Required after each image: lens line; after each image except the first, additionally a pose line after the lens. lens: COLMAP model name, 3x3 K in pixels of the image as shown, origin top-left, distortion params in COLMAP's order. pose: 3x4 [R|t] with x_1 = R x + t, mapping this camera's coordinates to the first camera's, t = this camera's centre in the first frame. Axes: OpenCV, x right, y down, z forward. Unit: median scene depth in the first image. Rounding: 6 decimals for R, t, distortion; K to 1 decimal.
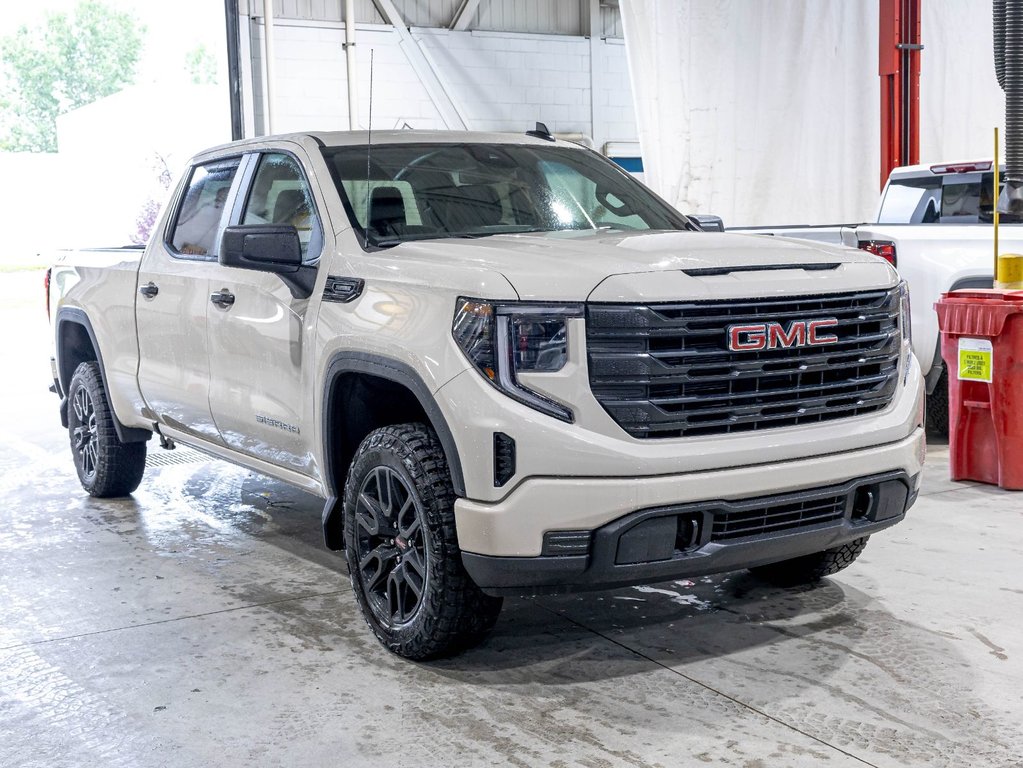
lens RADIAL K [[1306.4, 0, 511.5], [0, 1306.4, 384.0], [0, 0, 1]] dist [0.001647, -0.012558]
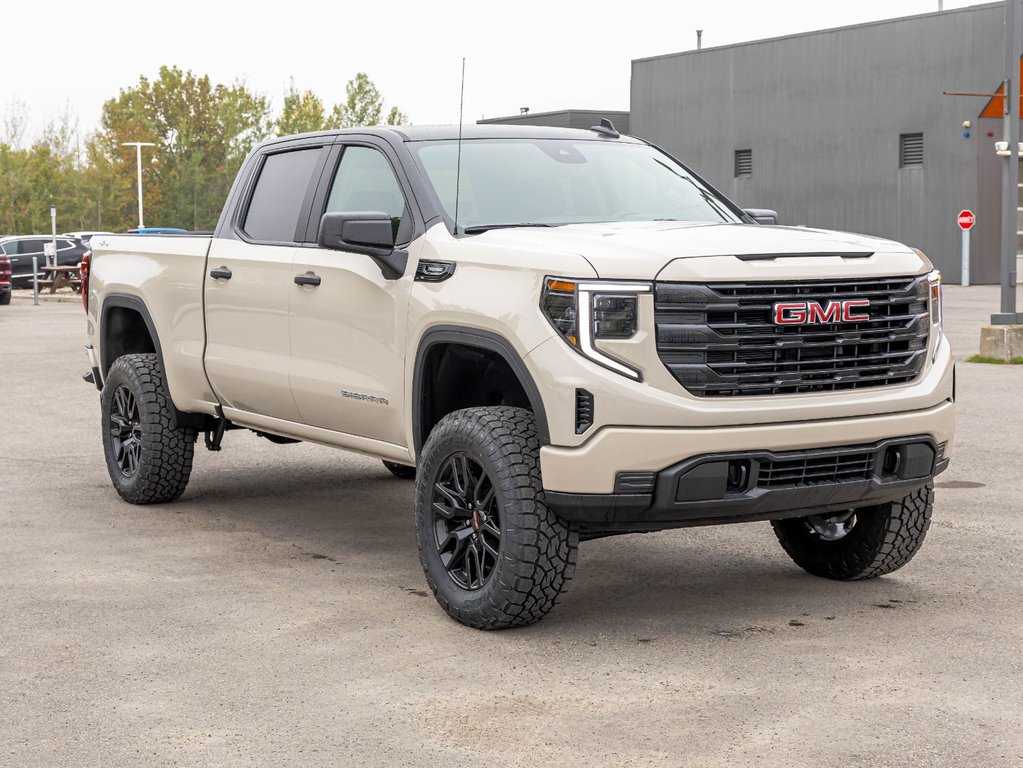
lens RADIAL K [[1828.2, 0, 511.5], [0, 1828.2, 384.0], [0, 0, 1]] dist [0.008284, -0.051043]
pose [[0.999855, 0.014278, -0.009280, -0.054704], [-0.014538, 0.999484, -0.028631, 0.078891], [0.008866, 0.028761, 0.999547, -0.649772]]
